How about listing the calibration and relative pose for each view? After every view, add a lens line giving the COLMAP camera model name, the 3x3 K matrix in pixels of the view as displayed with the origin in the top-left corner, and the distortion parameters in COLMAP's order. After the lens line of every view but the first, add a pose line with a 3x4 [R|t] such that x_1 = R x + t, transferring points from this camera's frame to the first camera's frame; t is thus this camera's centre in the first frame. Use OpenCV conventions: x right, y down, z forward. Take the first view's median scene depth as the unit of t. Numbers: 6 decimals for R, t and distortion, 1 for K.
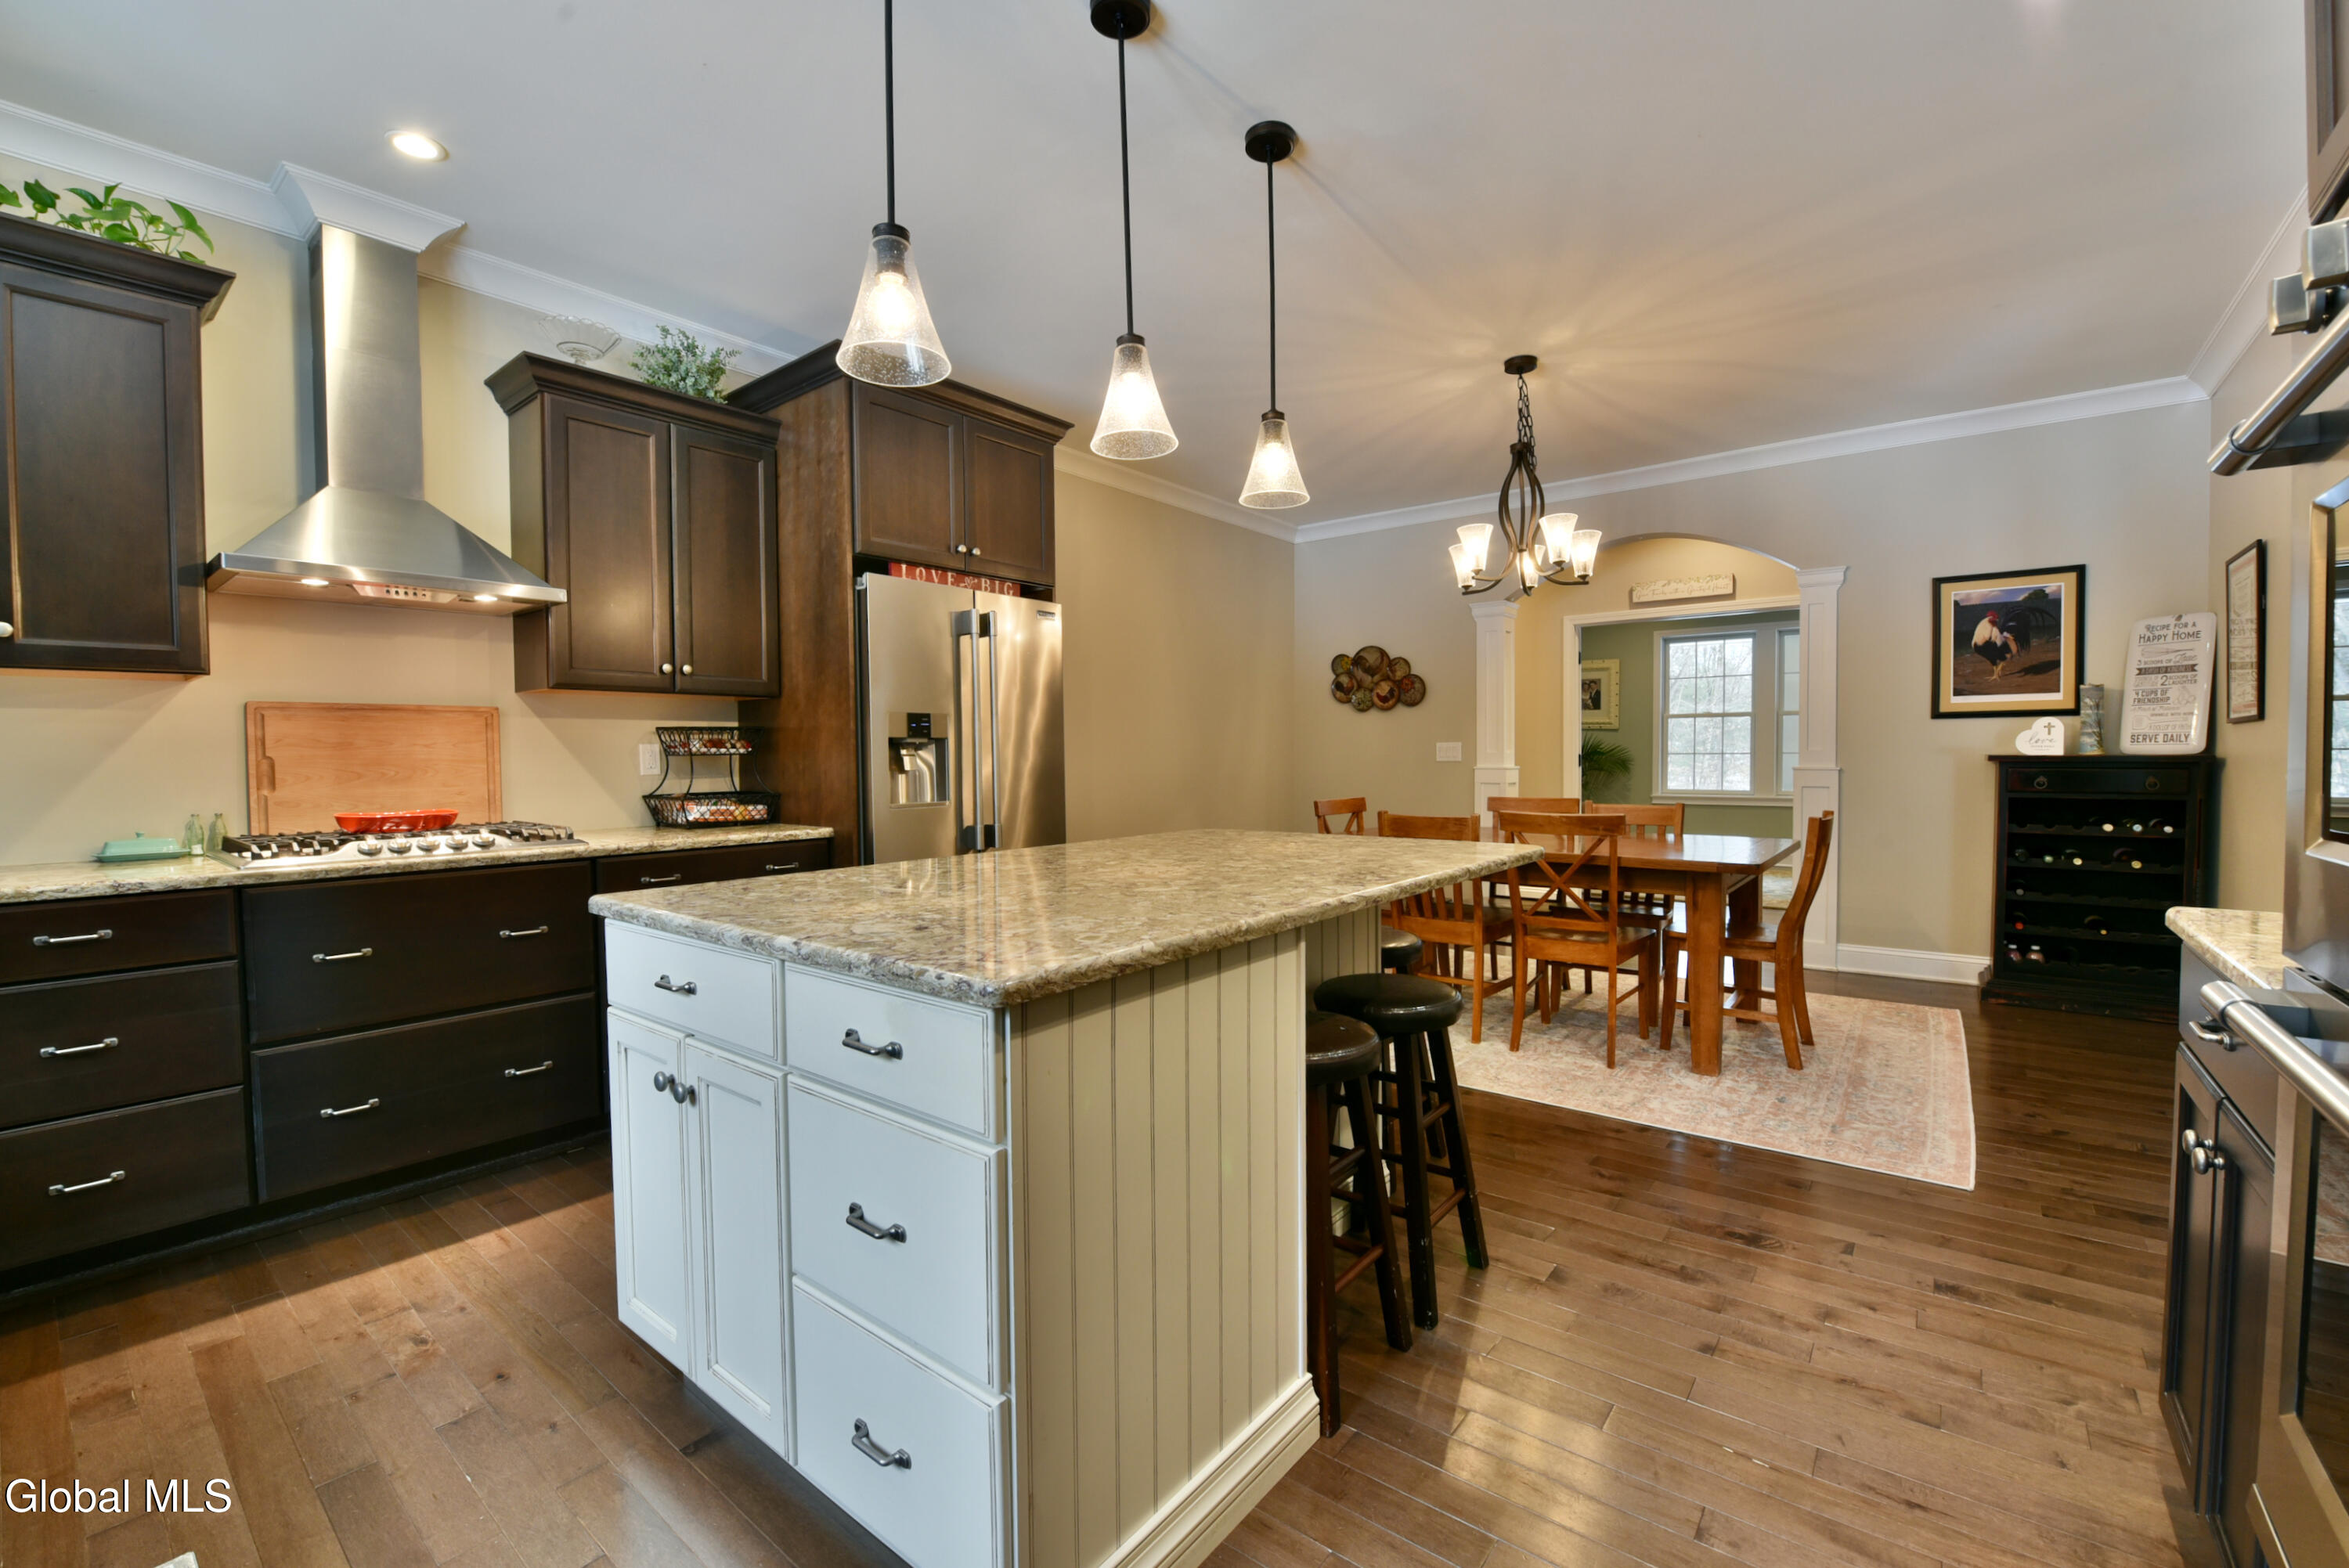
lens RADIAL K [[957.6, 0, 1178.7], [0, 957.6, 787.5], [0, 0, 1]] dist [-0.011618, -0.005677]
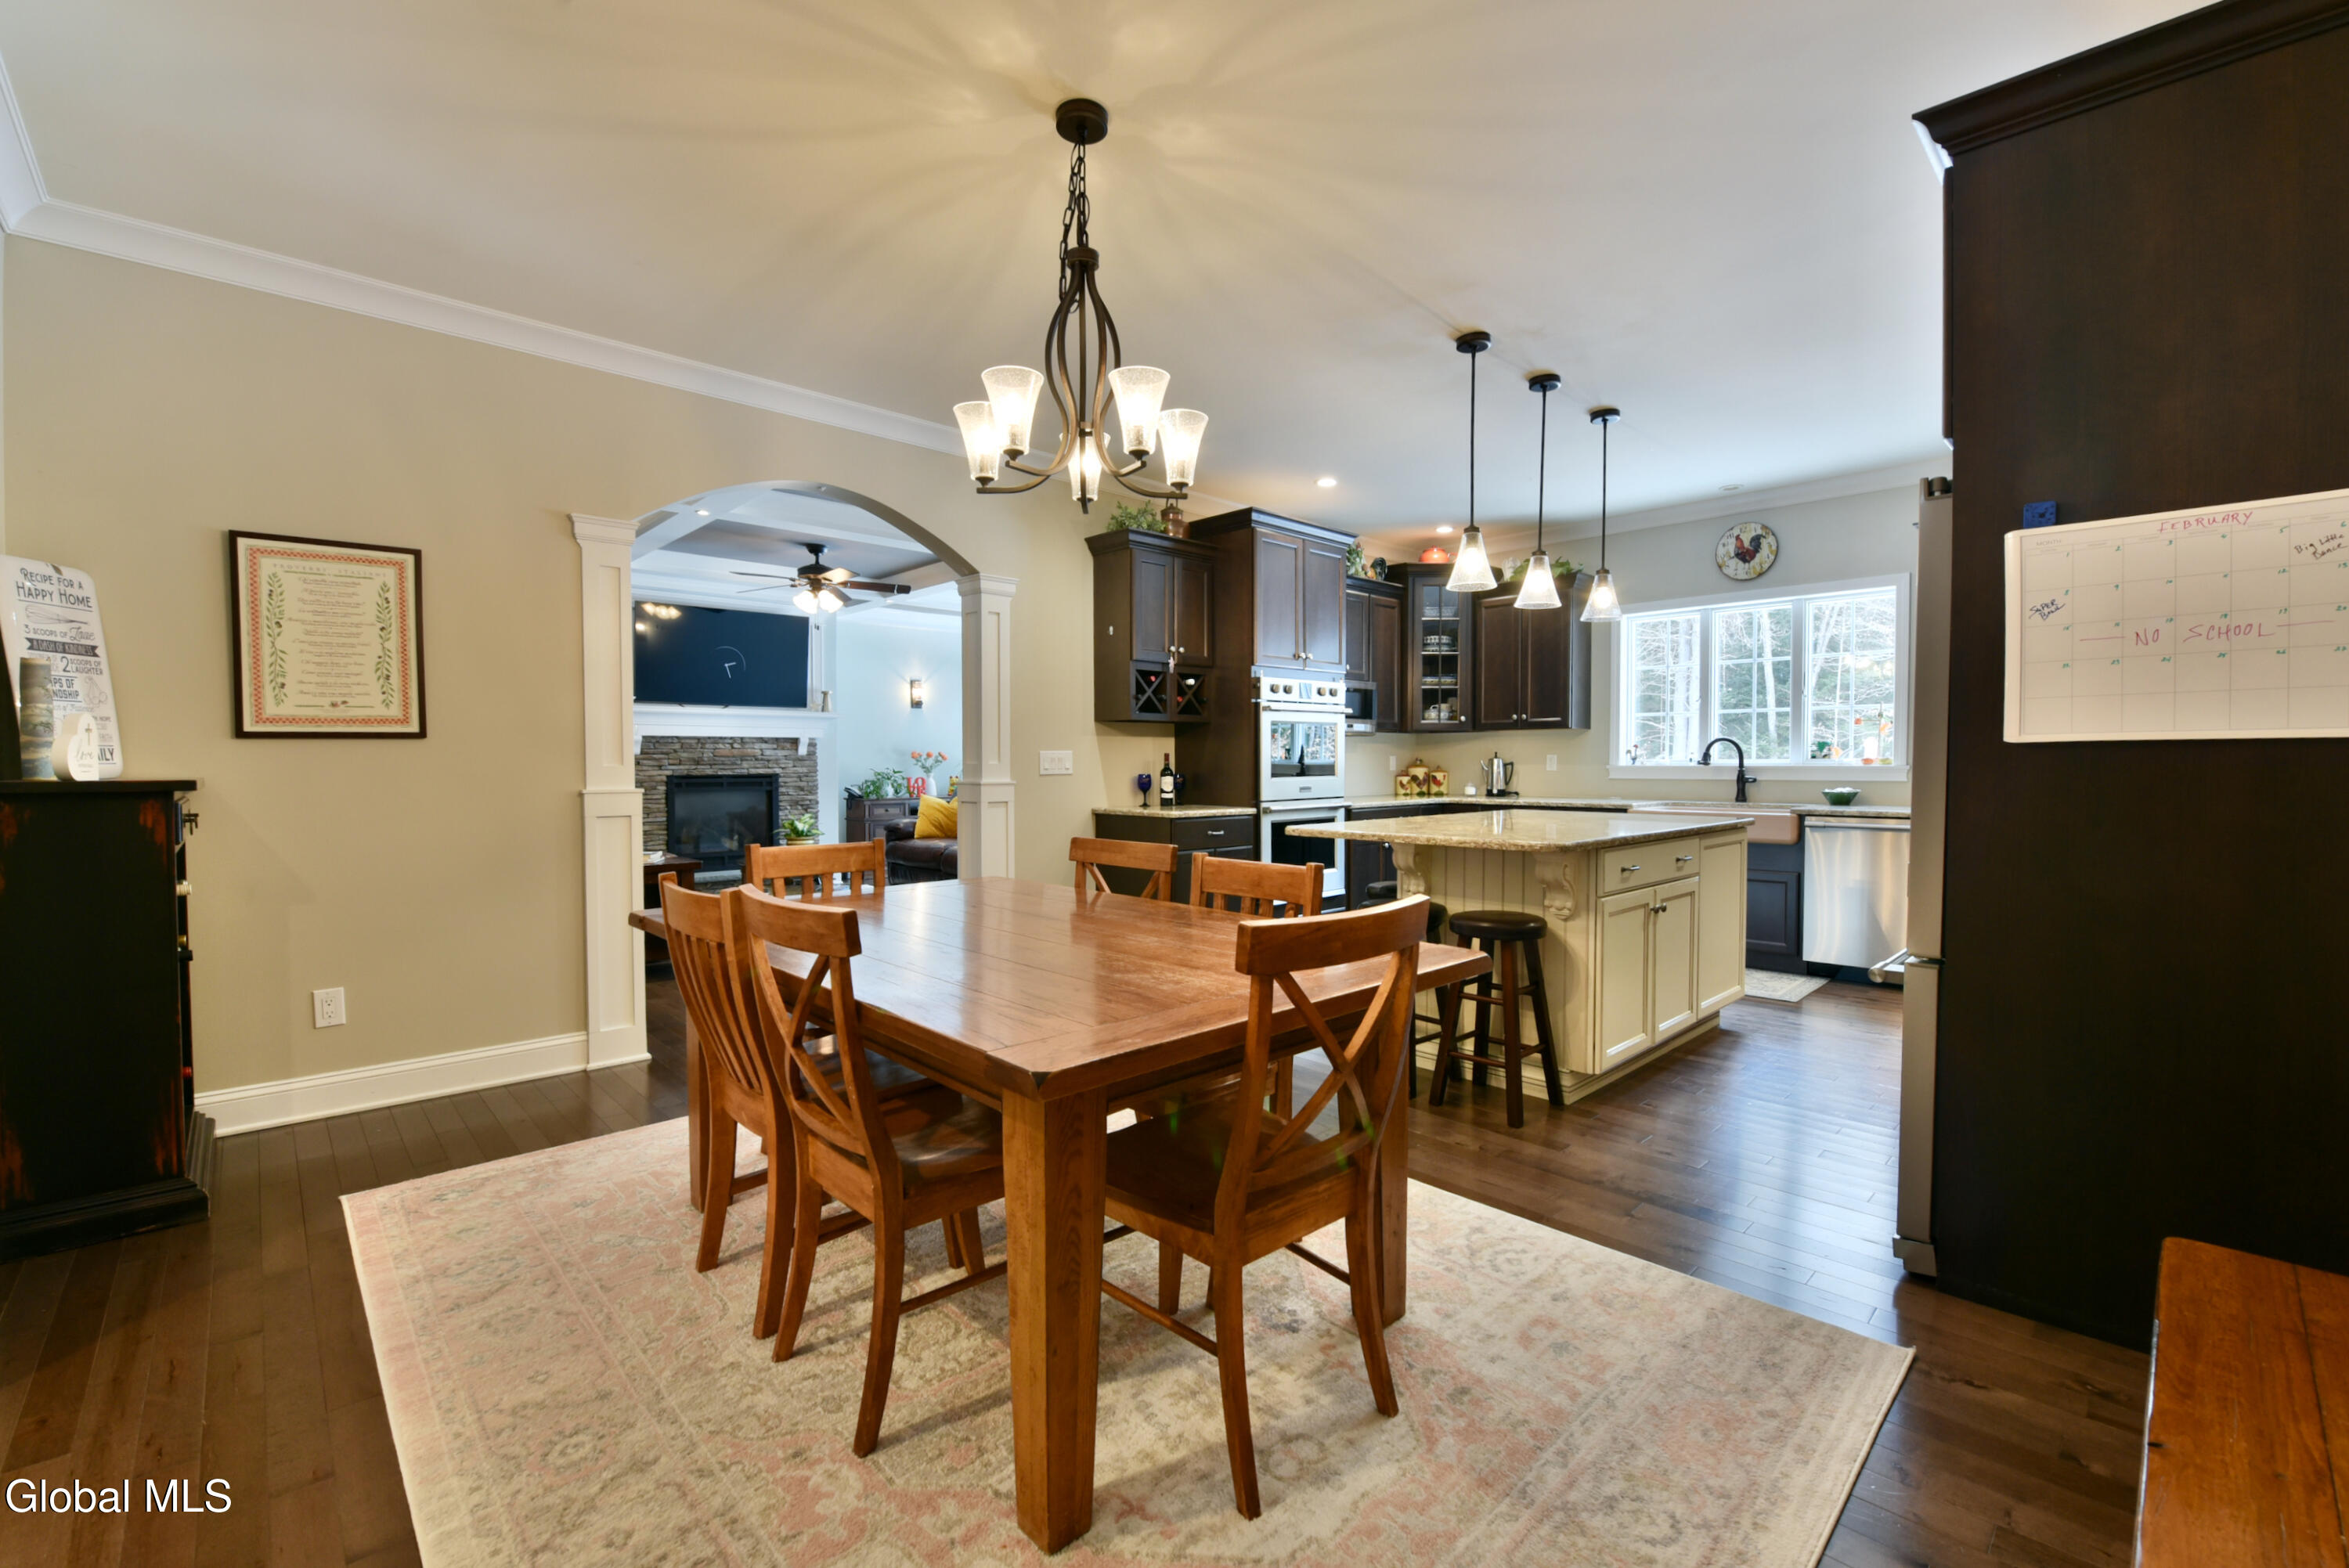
lens RADIAL K [[984.9, 0, 1177.8], [0, 984.9, 790.3], [0, 0, 1]] dist [-0.011855, -0.003418]
pose [[-0.991023, 0.007325, 0.133493, 0.218144], [0.015918, 0.997860, 0.063420, -0.060550], [-0.132743, 0.064976, -0.989018, 1.615793]]
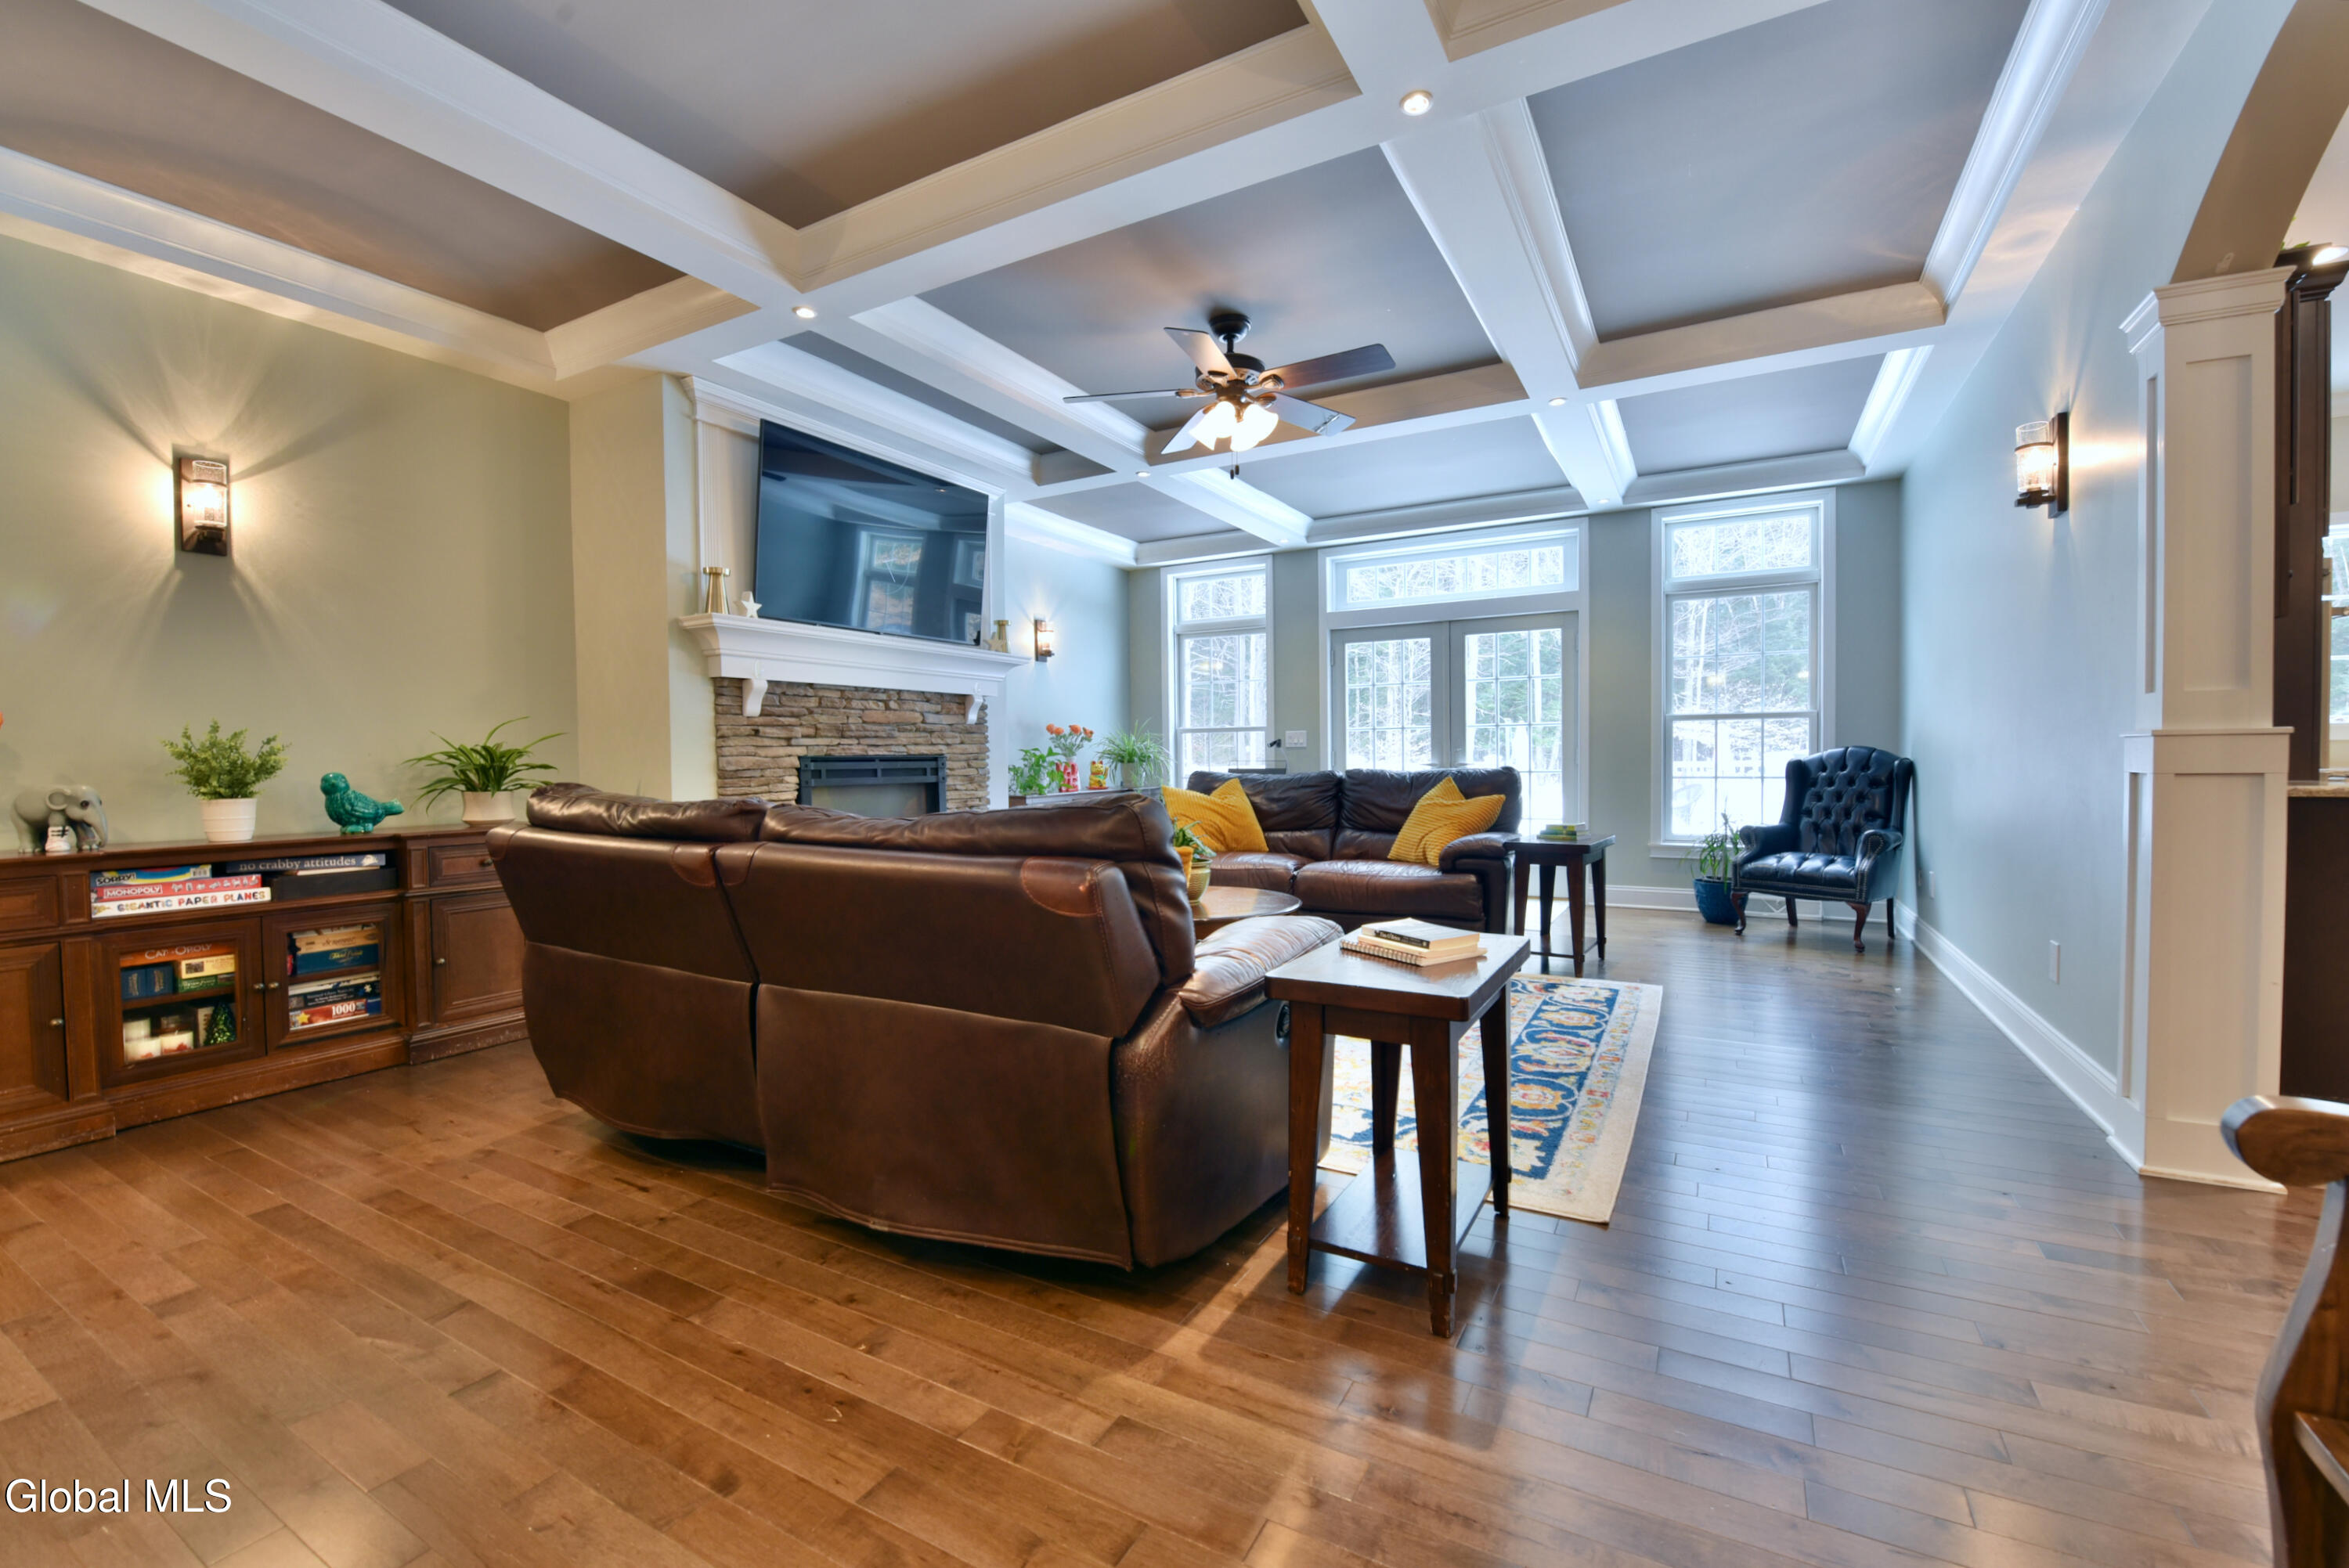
lens RADIAL K [[969.6, 0, 1178.6], [0, 969.6, 782.1], [0, 0, 1]] dist [-0.011680, -0.005567]
pose [[-0.986206, 0.025598, -0.163529, 1.349722], [0.015726, 0.997991, 0.061377, -0.007398], [0.164772, 0.057958, -0.984627, 0.841308]]
